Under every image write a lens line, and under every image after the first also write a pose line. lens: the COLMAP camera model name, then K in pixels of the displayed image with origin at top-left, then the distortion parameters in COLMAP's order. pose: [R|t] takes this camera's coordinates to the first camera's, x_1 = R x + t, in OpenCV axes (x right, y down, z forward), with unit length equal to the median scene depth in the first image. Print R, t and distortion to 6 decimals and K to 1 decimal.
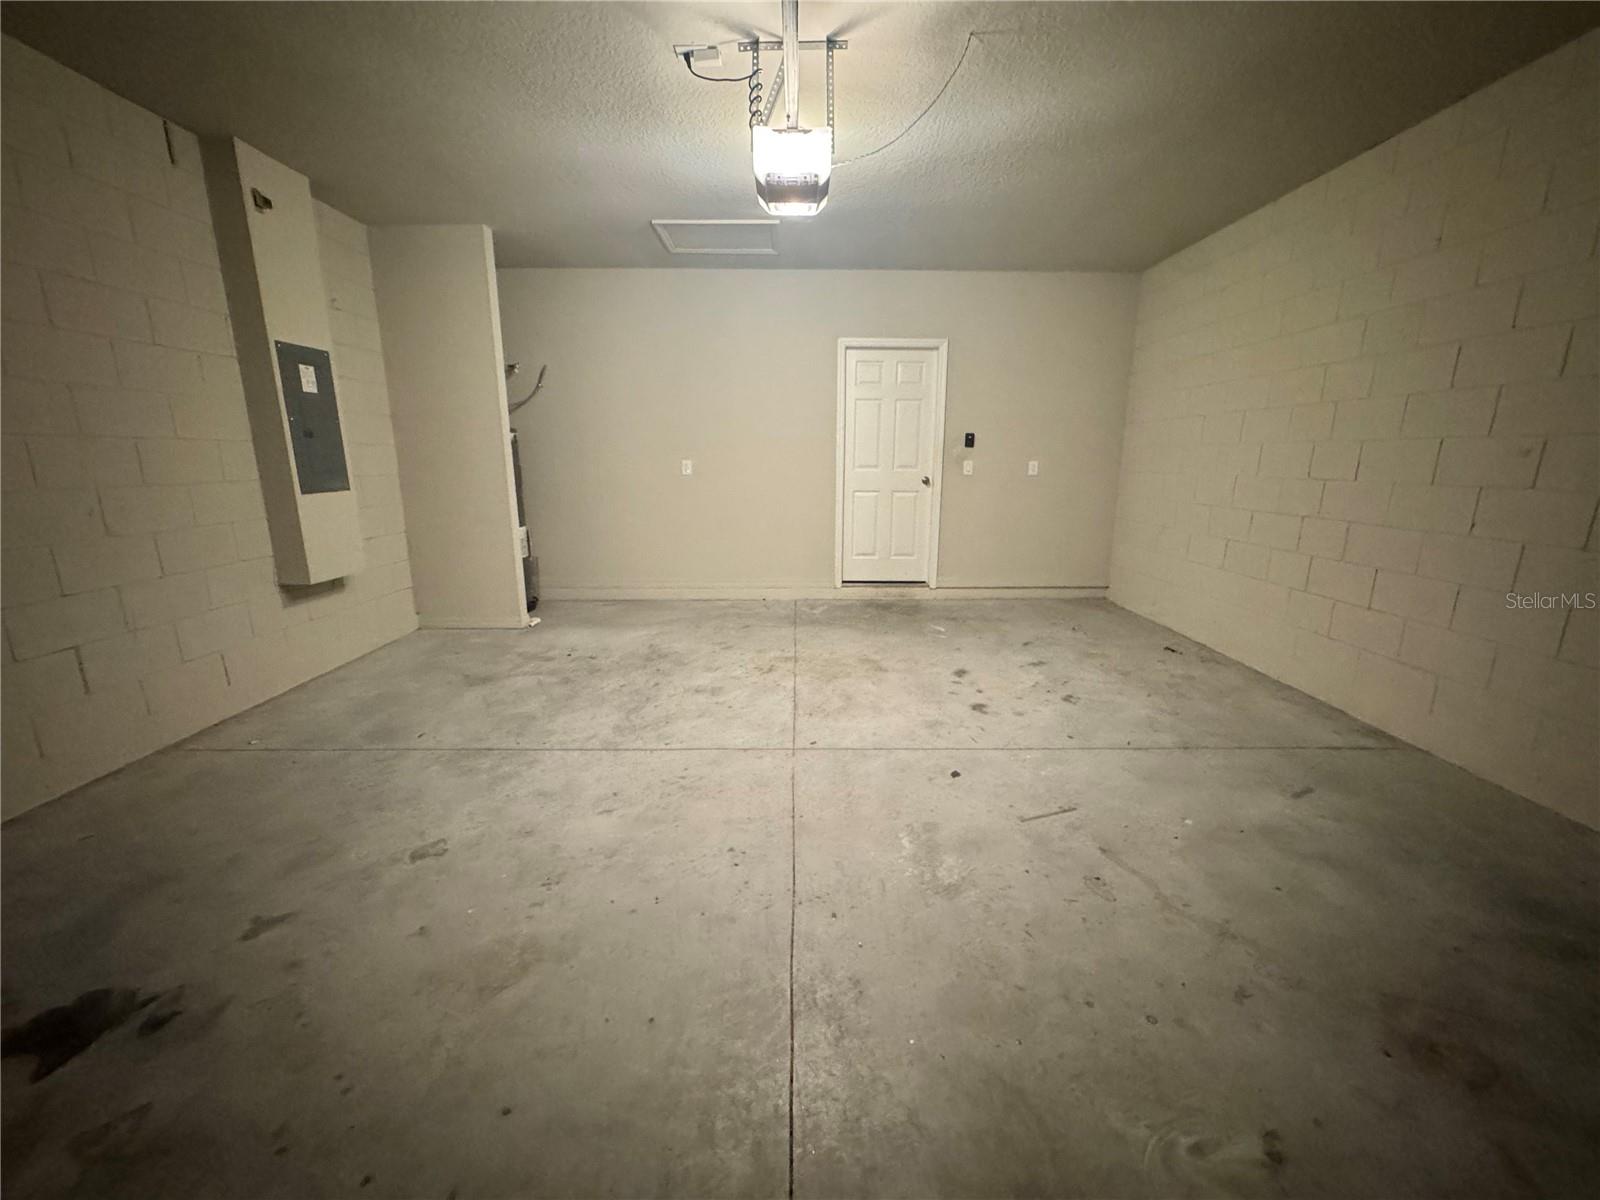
lens RADIAL K [[639.7, 0, 801.7], [0, 639.7, 600.1], [0, 0, 1]] dist [-0.001848, 0.000326]
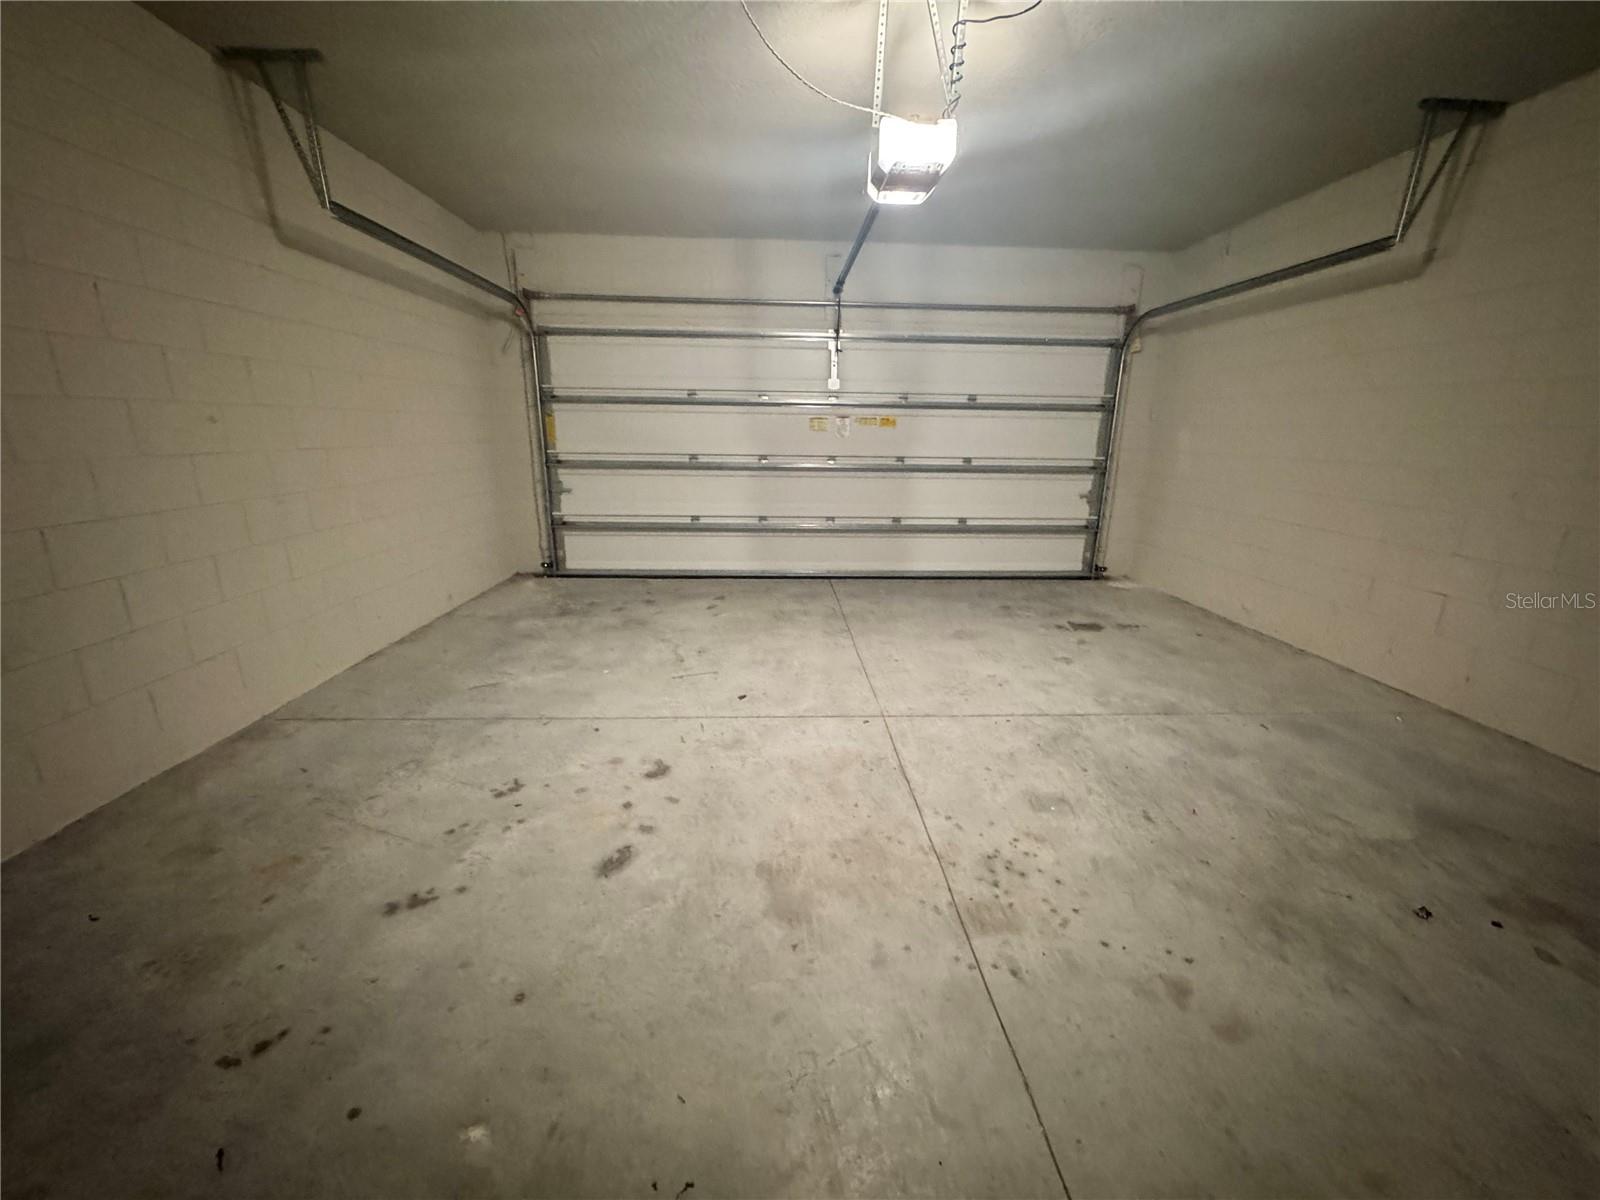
lens RADIAL K [[639.7, 0, 801.7], [0, 639.7, 600.1], [0, 0, 1]] dist [-0.001848, 0.000326]
pose [[-0.999161, -0.006162, -0.040488, 0.145032], [-0.024355, 0.884212, 0.466450, -0.370190], [0.032926, 0.467044, -0.883621, 1.612500]]
